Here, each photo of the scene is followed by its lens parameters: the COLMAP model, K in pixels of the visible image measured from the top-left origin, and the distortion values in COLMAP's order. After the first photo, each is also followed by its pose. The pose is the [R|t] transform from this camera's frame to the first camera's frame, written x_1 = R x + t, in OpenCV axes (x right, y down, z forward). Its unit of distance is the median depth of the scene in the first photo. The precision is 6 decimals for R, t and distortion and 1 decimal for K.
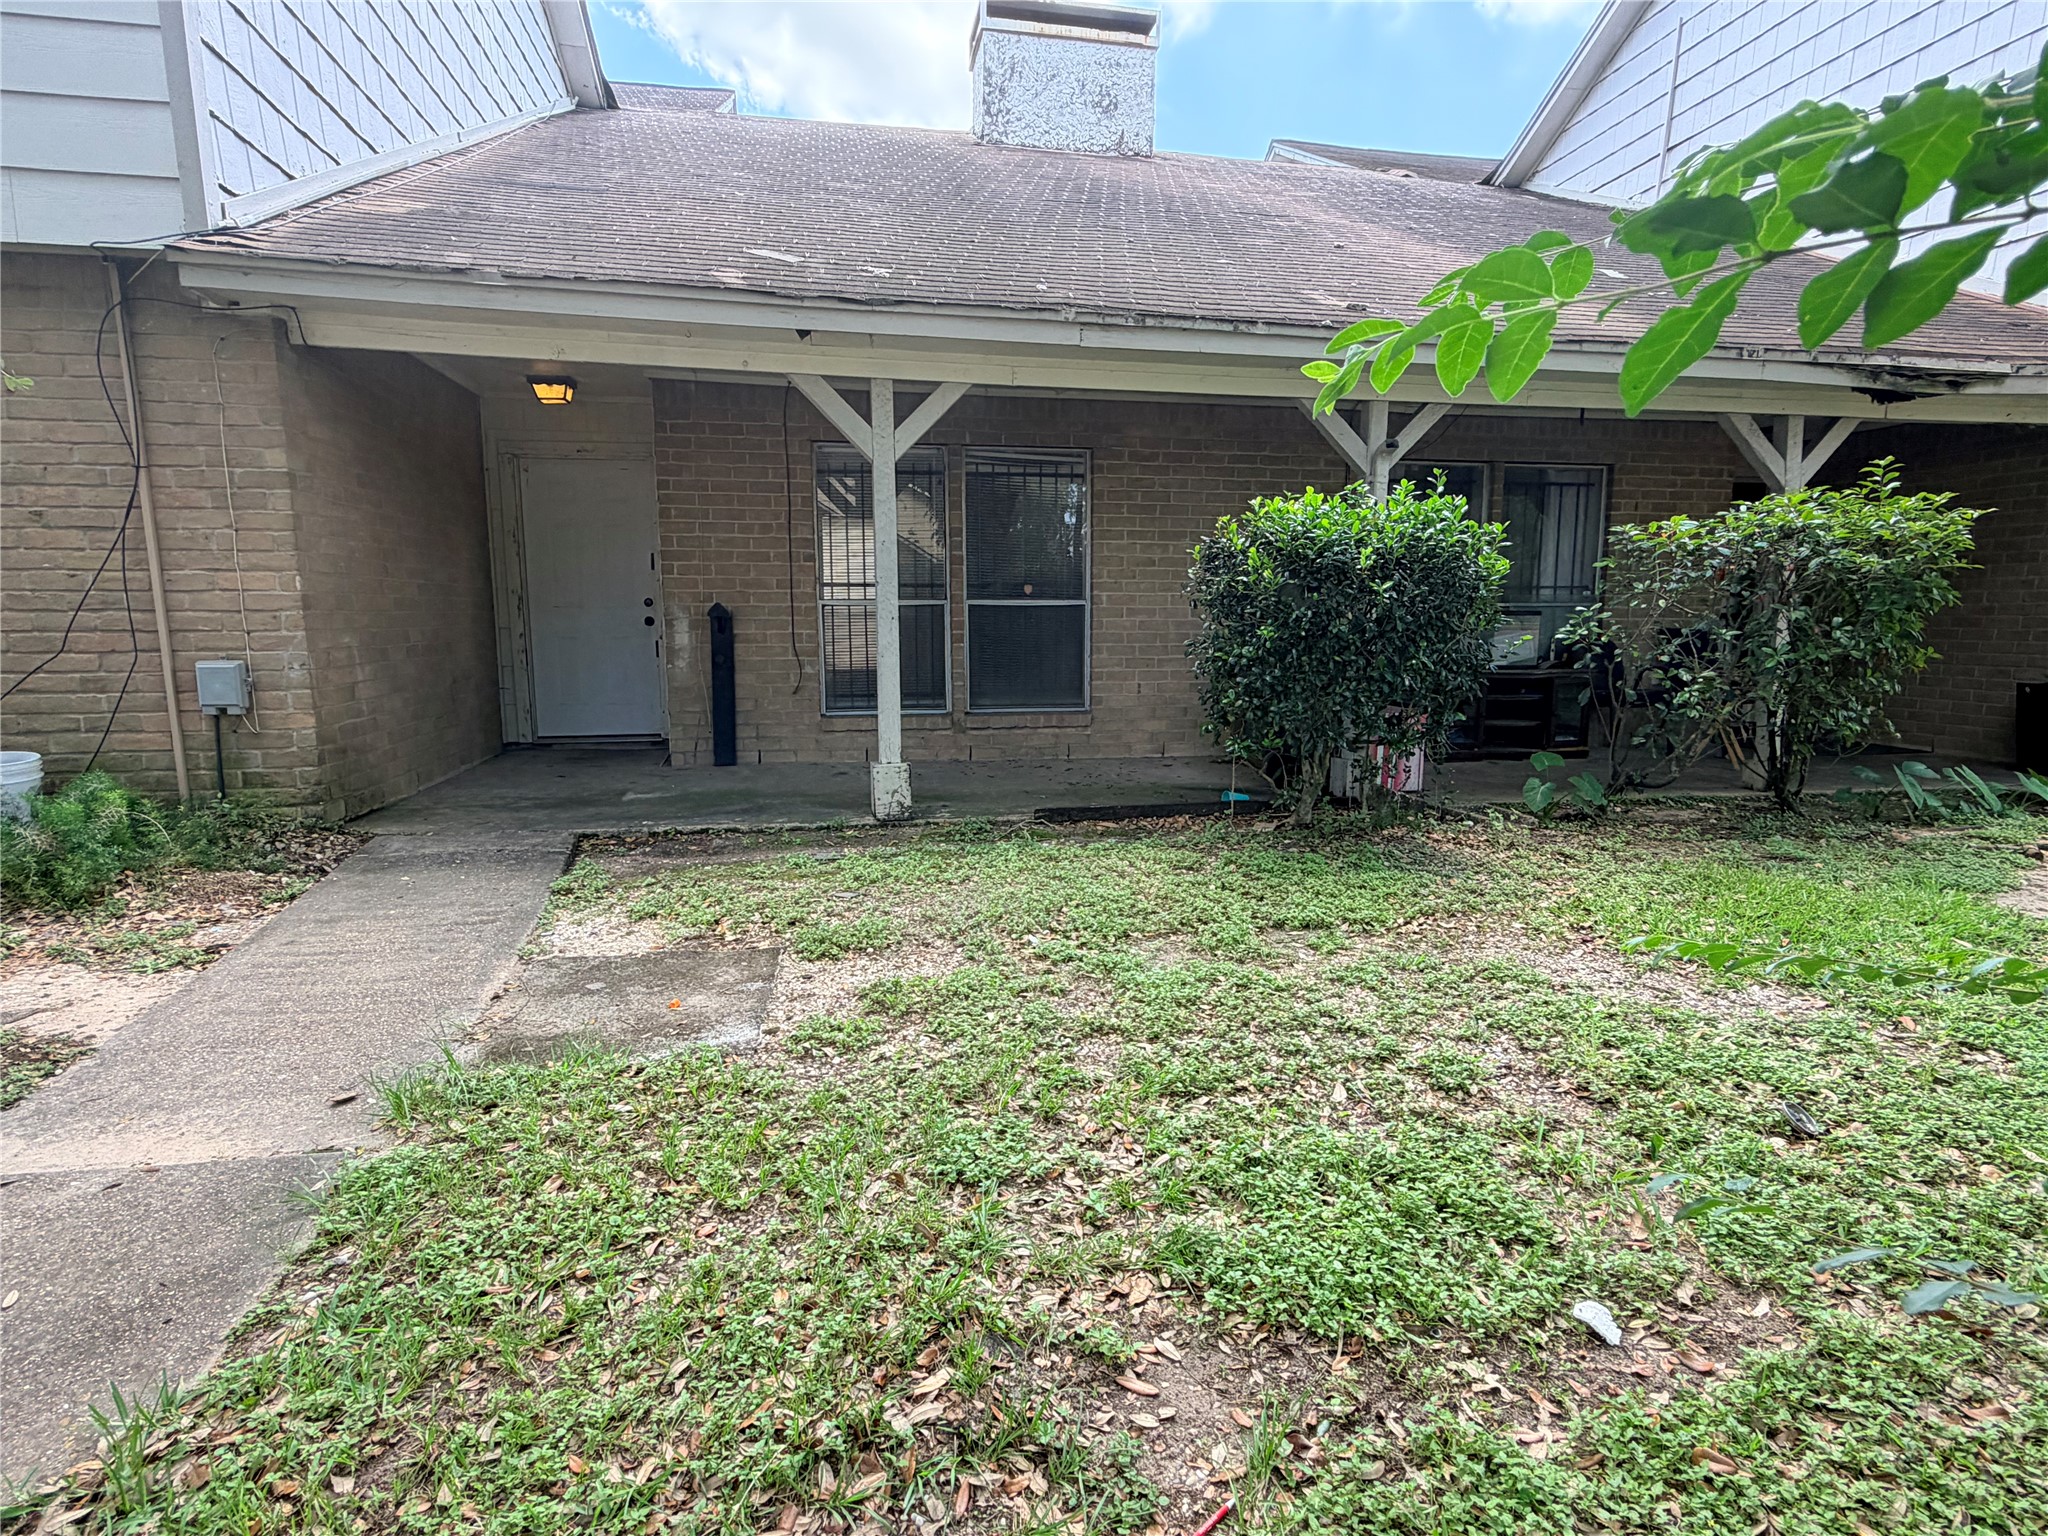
lens RADIAL K [[1069.4, 0, 1024.1], [0, 1069.4, 770.2], [0, 0, 1]] dist [0.001846, 0.000416]
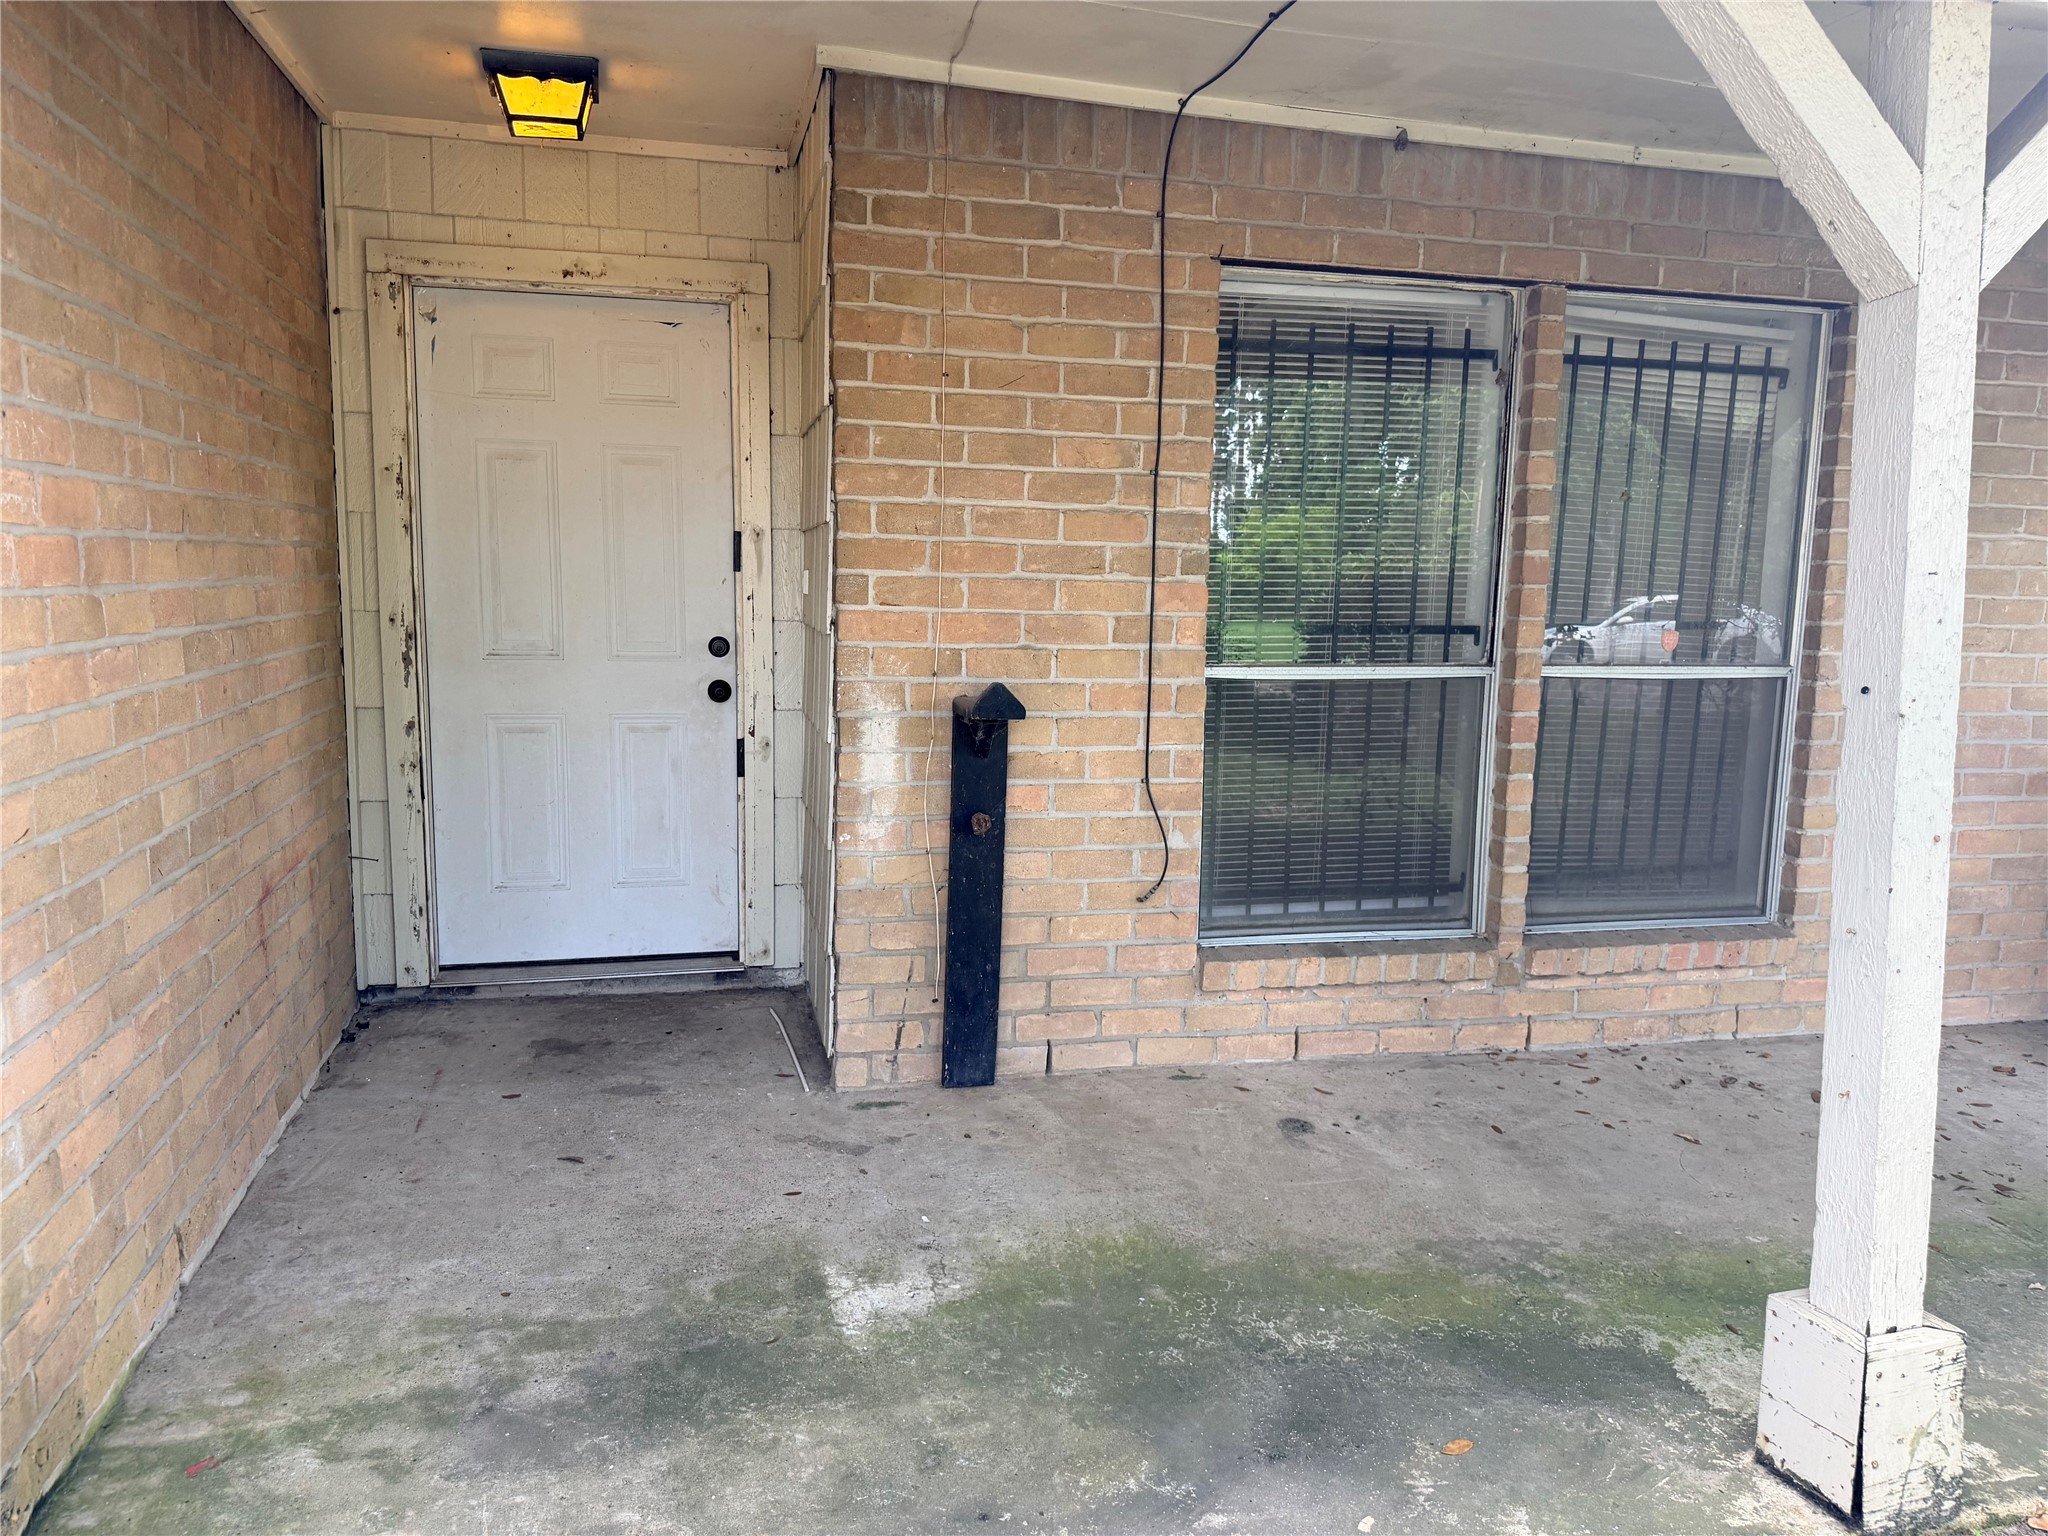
lens RADIAL K [[1437.4, 0, 1023.9], [0, 1437.4, 767.3], [0, 0, 1]] dist [0.020714, -0.001734]
pose [[0.997066, 0.010711, 0.075793, -0.292518], [-0.010517, 0.999940, -0.002951, -0.116211], [-0.075820, 0.002145, 0.997119, 0.460059]]
